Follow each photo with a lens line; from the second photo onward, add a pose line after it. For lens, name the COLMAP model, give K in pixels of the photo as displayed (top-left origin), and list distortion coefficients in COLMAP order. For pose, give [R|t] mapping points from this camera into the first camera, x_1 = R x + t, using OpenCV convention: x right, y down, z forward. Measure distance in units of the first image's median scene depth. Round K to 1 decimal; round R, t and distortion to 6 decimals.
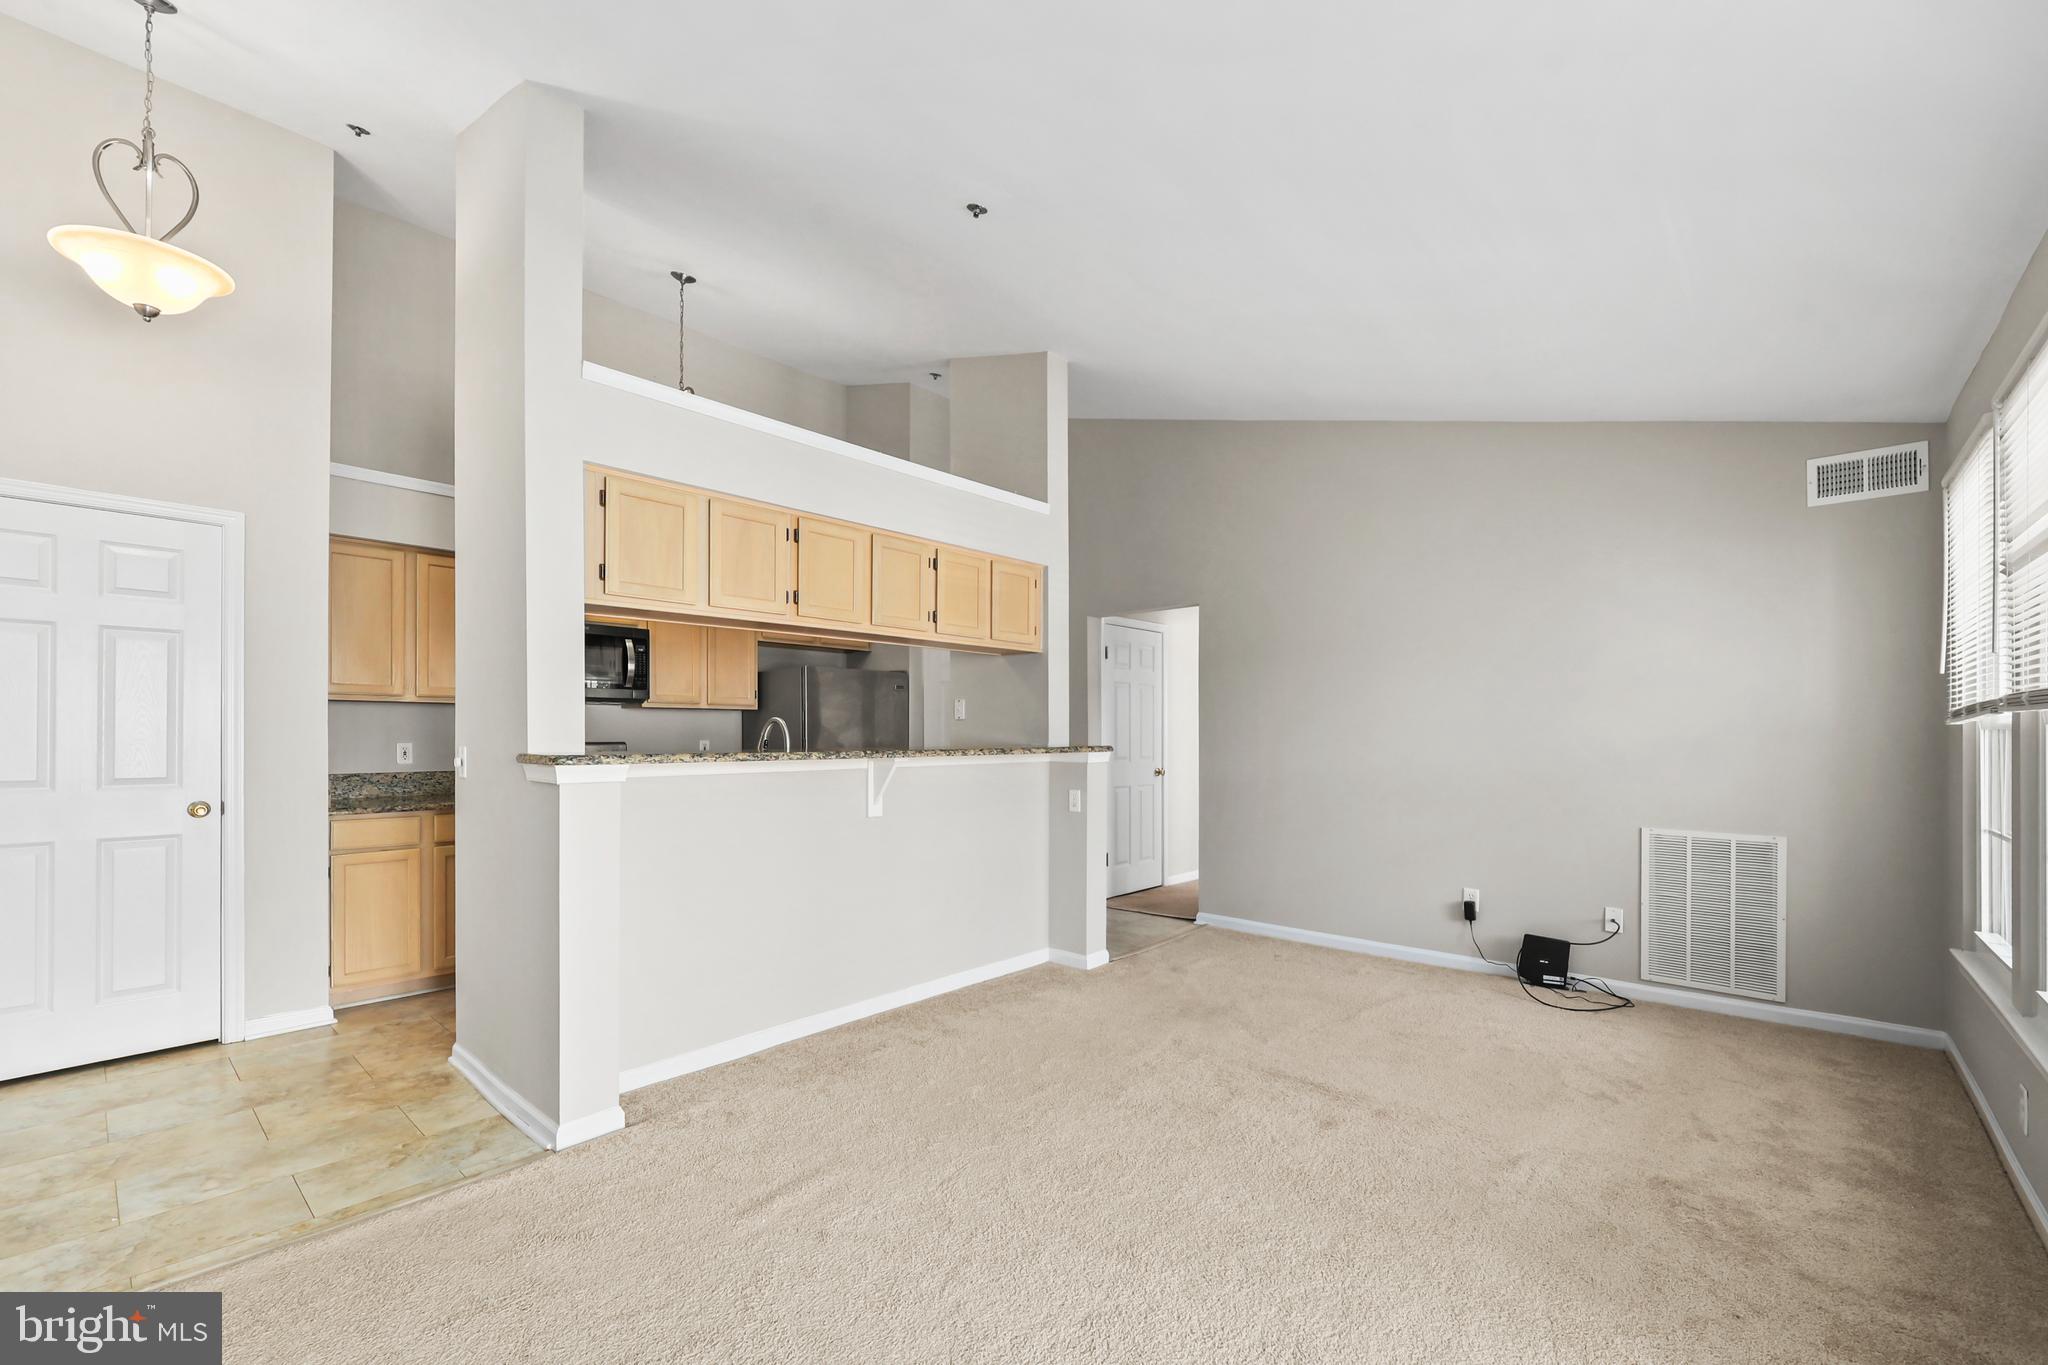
lens RADIAL K [[844.6, 0, 1030.9], [0, 844.6, 735.8], [0, 0, 1]] dist [-0.000213, 0.000239]
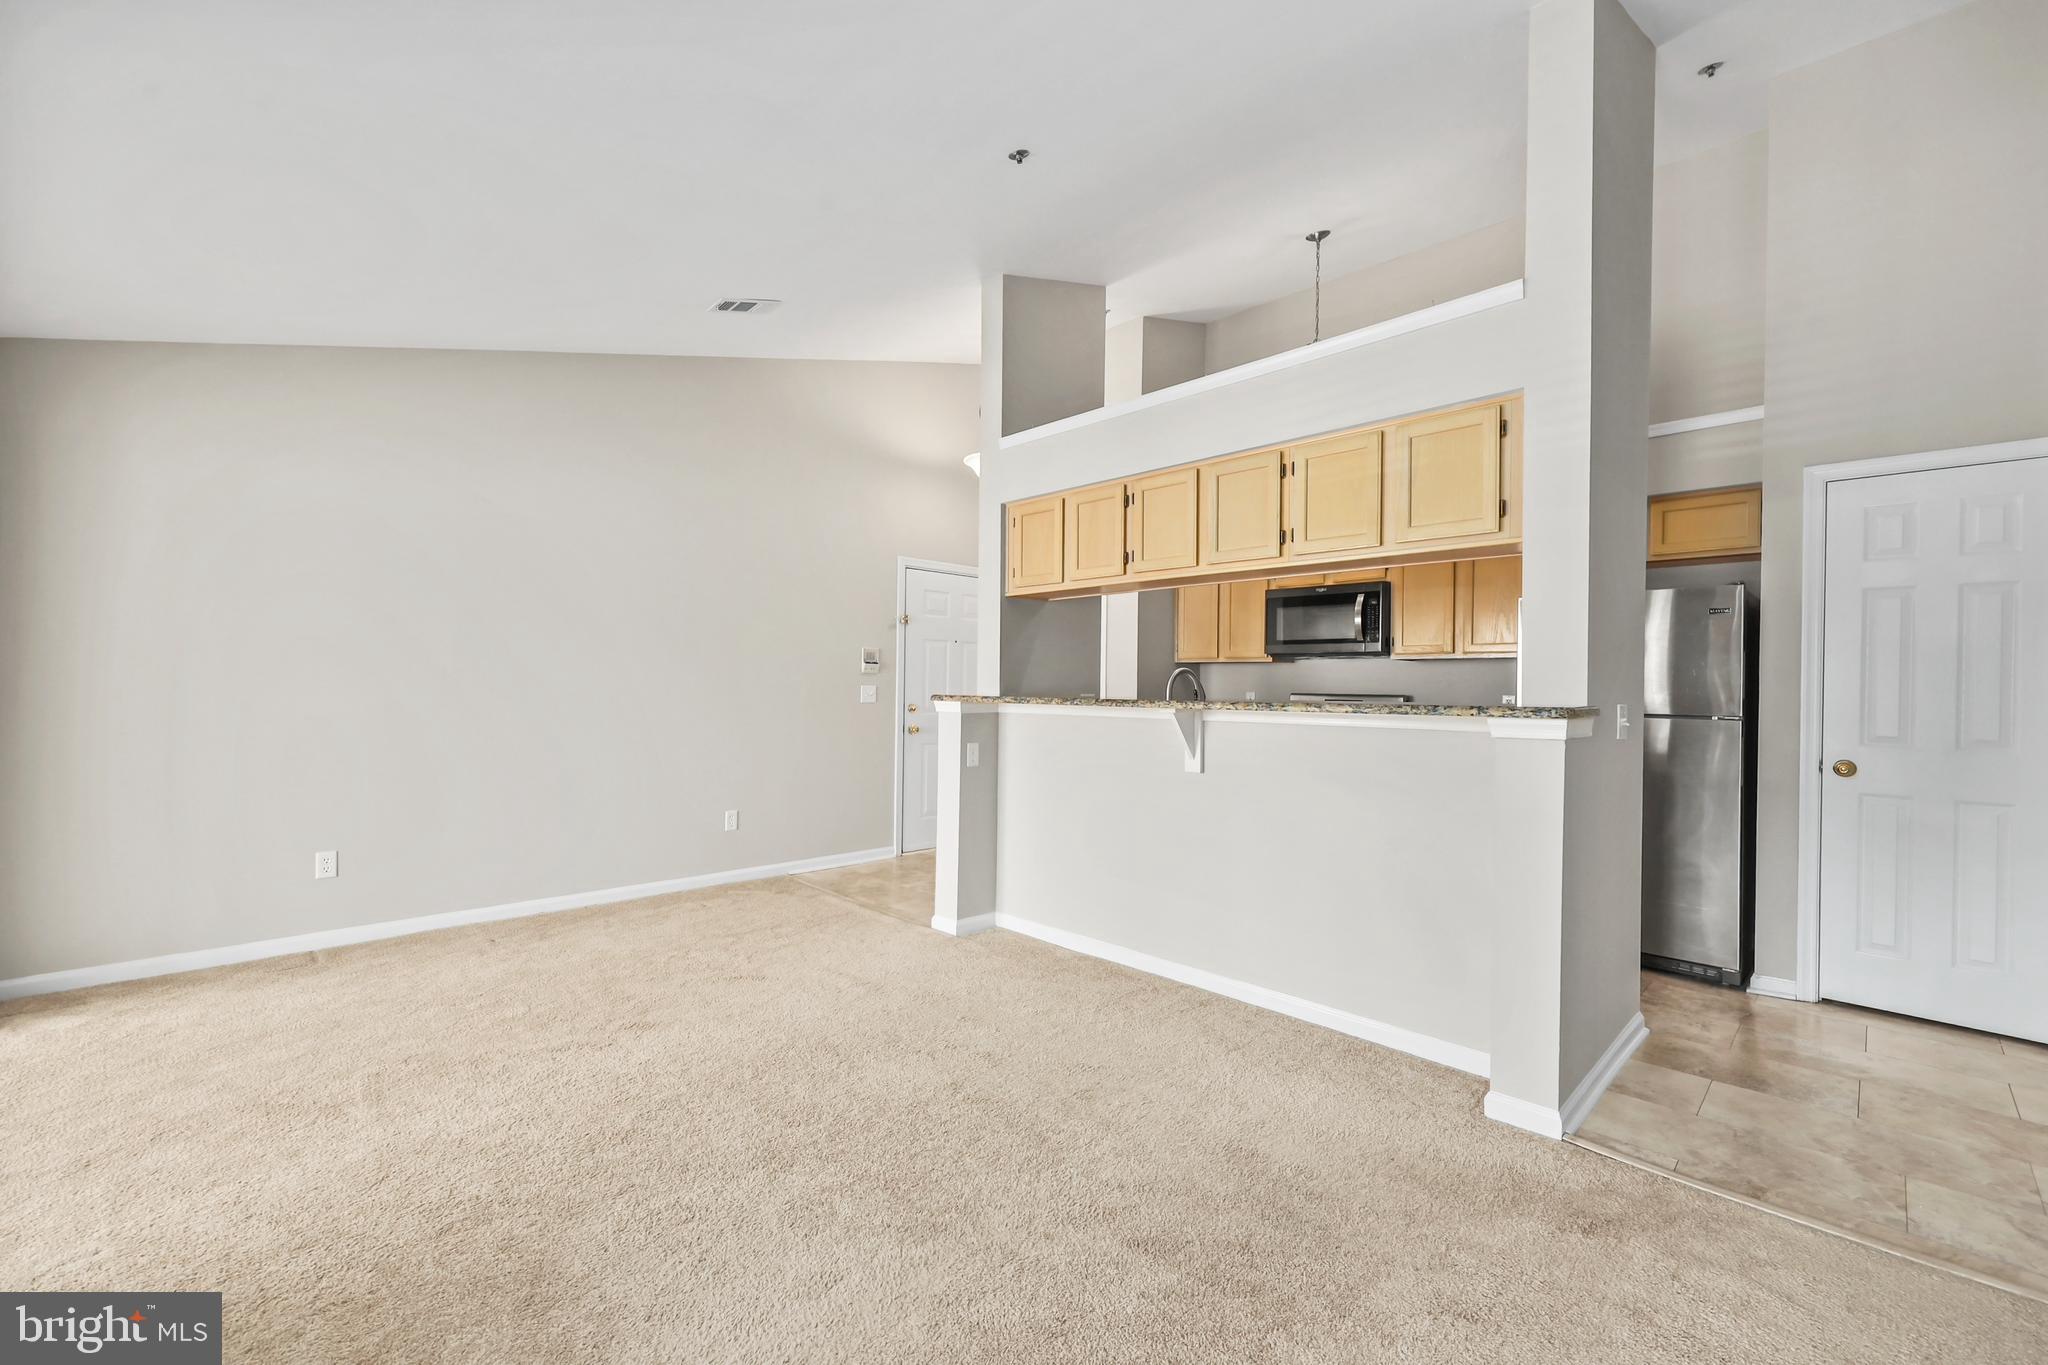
lens RADIAL K [[861.6, 0, 1024.0], [0, 861.6, 682.5], [0, 0, 1]] dist [-0.000241, -0.000038]
pose [[-0.067331, -0.001541, -0.997729, 0.799404], [-0.006046, 0.999981, -0.001137, -0.000221], [0.997712, 0.005956, -0.067340, 0.908105]]
